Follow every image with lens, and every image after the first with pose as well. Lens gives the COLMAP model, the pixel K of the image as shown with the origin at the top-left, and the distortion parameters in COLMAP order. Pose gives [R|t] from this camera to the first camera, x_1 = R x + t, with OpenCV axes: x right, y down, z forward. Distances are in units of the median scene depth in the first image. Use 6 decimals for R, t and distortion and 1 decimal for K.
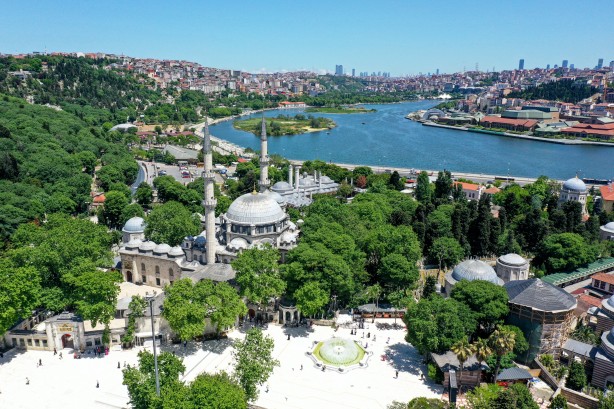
lens RADIAL K [[480.5, 0, 307.0], [0, 480.5, 204.5], [0, 0, 1]] dist [-0.003890, 0.001582]
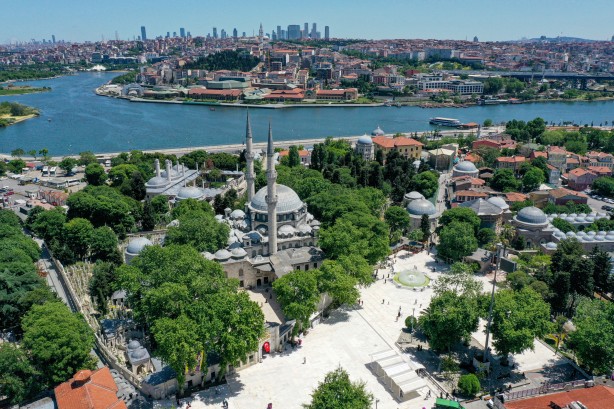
lens RADIAL K [[480.5, 0, 307.0], [0, 480.5, 204.5], [0, 0, 1]] dist [-0.003890, 0.001582]
pose [[0.742821, -0.216114, 0.633650, -0.176500], [0.174873, 0.976241, 0.127957, -0.024629], [-0.646248, 0.015759, 0.762965, 0.023518]]
